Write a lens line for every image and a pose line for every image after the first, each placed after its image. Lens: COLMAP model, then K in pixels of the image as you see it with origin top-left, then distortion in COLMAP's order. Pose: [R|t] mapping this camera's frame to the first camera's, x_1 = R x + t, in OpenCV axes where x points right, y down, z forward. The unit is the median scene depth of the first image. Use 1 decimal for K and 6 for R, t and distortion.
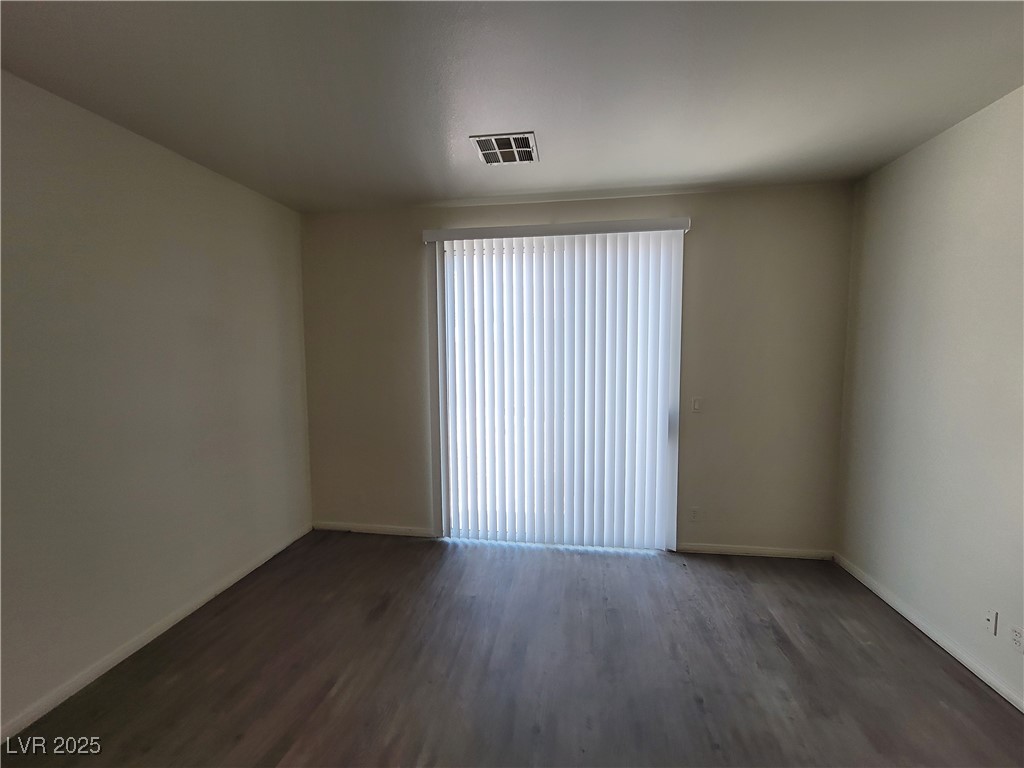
lens RADIAL K [[419.6, 0, 515.7], [0, 419.6, 386.0], [0, 0, 1]] dist [-0.000290, 0.000469]
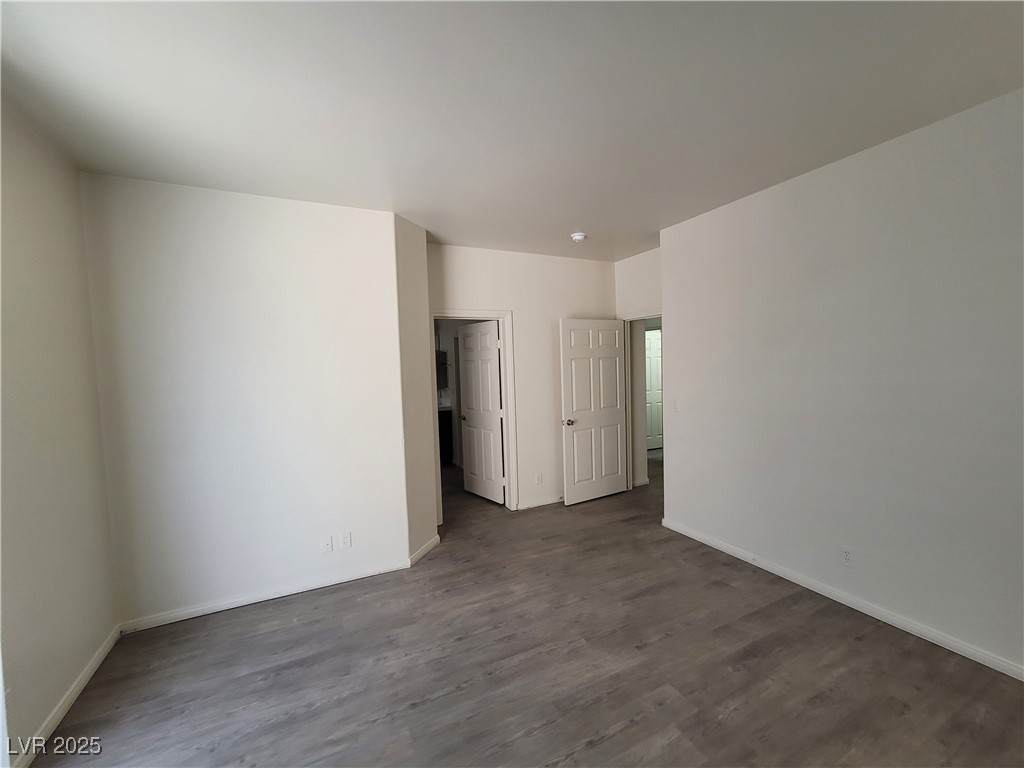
lens RADIAL K [[419.6, 0, 515.7], [0, 419.6, 386.0], [0, 0, 1]] dist [-0.000290, 0.000469]
pose [[-0.563180, -0.022898, 0.826017, -0.355293], [0.097649, 0.990768, 0.094043, -0.065338], [-0.820544, 0.133623, -0.555745, 0.834726]]
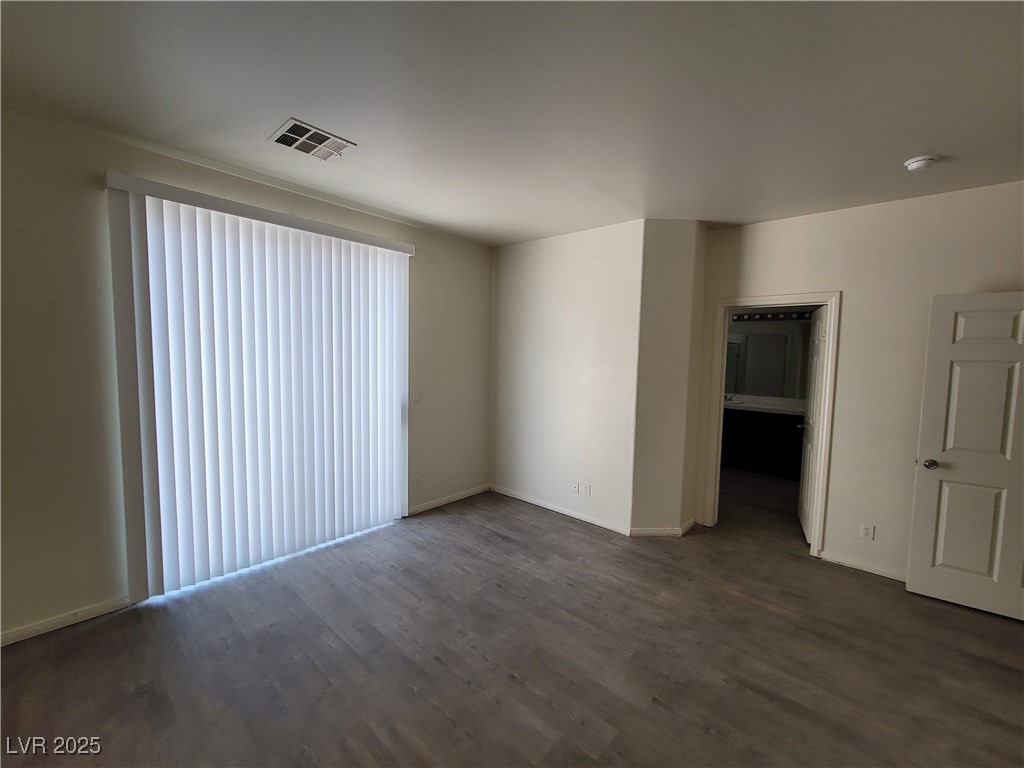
lens RADIAL K [[417.6, 0, 511.6], [0, 417.6, 387.7], [0, 0, 1]] dist [-0.001589, 0.000160]
pose [[0.555071, -0.049398, 0.830335, -0.500778], [0.040828, 0.998650, 0.032118, -0.006642], [-0.830800, 0.016073, 0.556338, 0.074277]]
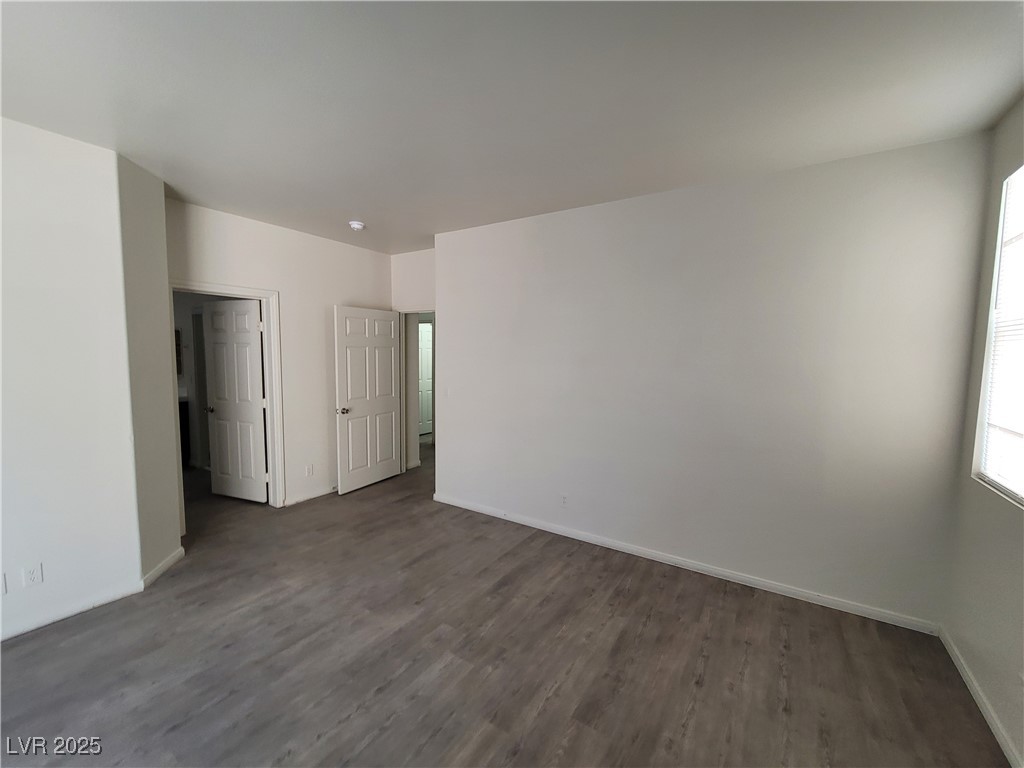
lens RADIAL K [[417.6, 0, 511.6], [0, 417.6, 387.7], [0, 0, 1]] dist [-0.001589, 0.000160]
pose [[-0.904654, -0.045034, 0.423761, -0.388279], [0.023496, 0.987617, 0.155116, -0.073294], [-0.425499, 0.150283, -0.892393, 0.919000]]
